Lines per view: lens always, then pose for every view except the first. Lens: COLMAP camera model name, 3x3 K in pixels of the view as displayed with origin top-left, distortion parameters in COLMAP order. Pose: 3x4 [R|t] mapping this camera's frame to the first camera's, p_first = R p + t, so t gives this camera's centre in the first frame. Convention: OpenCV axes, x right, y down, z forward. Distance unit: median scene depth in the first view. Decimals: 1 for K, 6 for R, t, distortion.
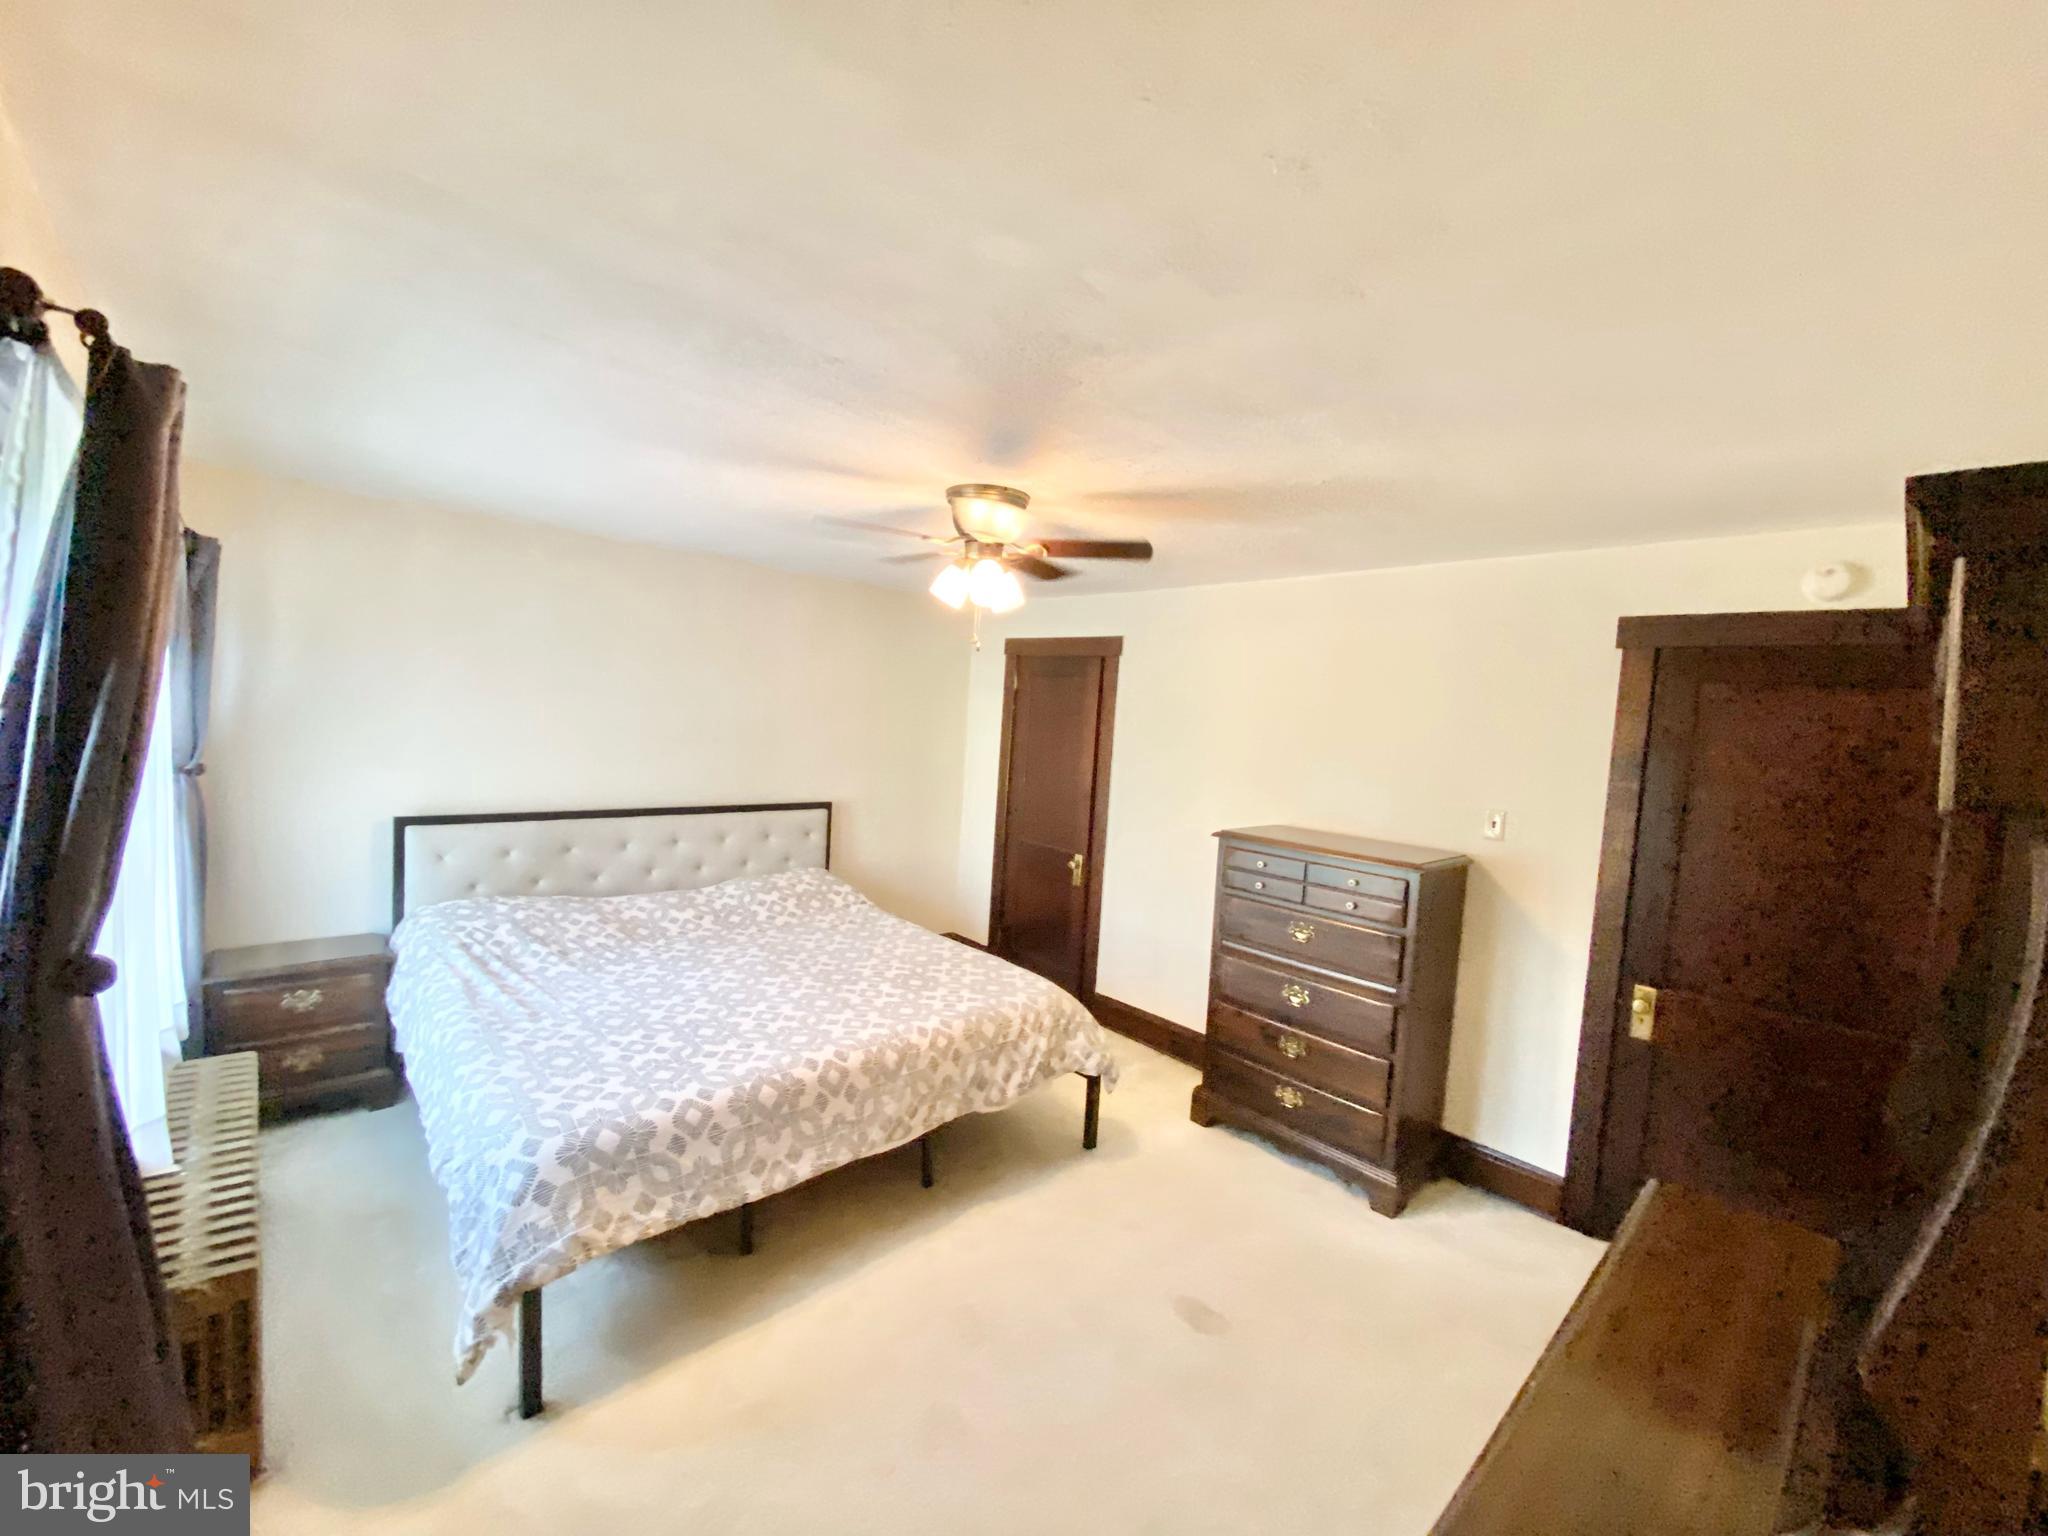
lens RADIAL K [[822.4, 0, 1022.9], [0, 822.4, 760.5], [0, 0, 1]] dist [0.015733, -0.021885]
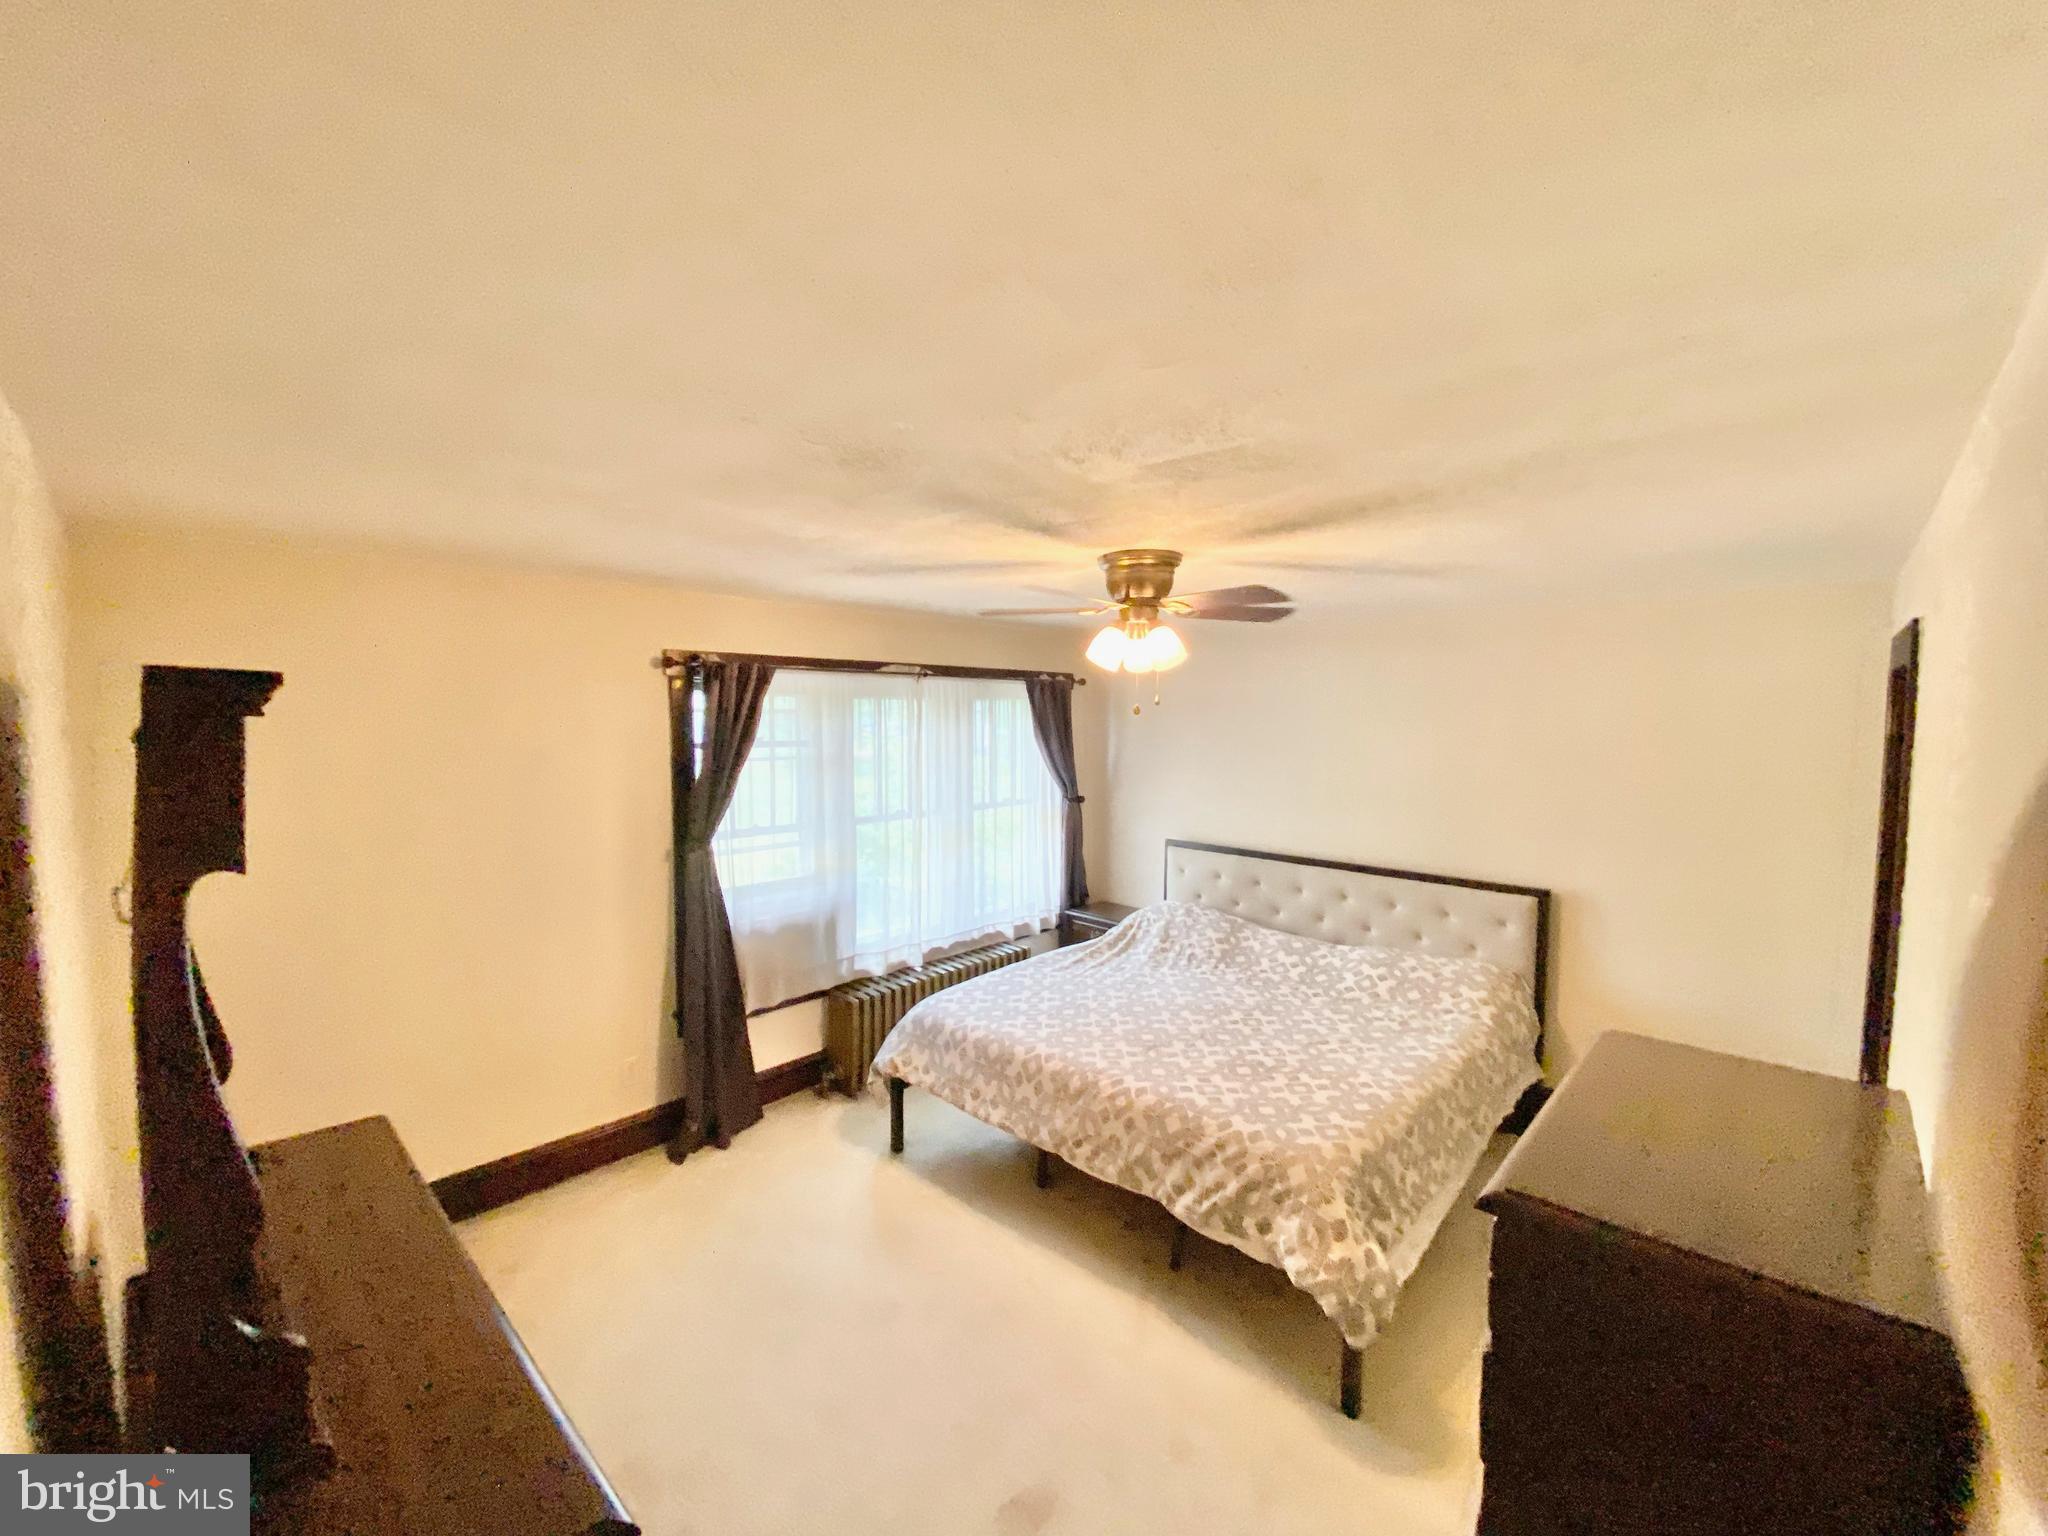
lens RADIAL K [[822.4, 0, 1022.9], [0, 822.4, 760.5], [0, 0, 1]] dist [0.015733, -0.021885]
pose [[0.060250, 0.001103, -0.998183, 0.873774], [-0.067756, 0.997697, -0.002987, -0.063010], [0.995881, 0.067813, 0.060186, 0.762827]]
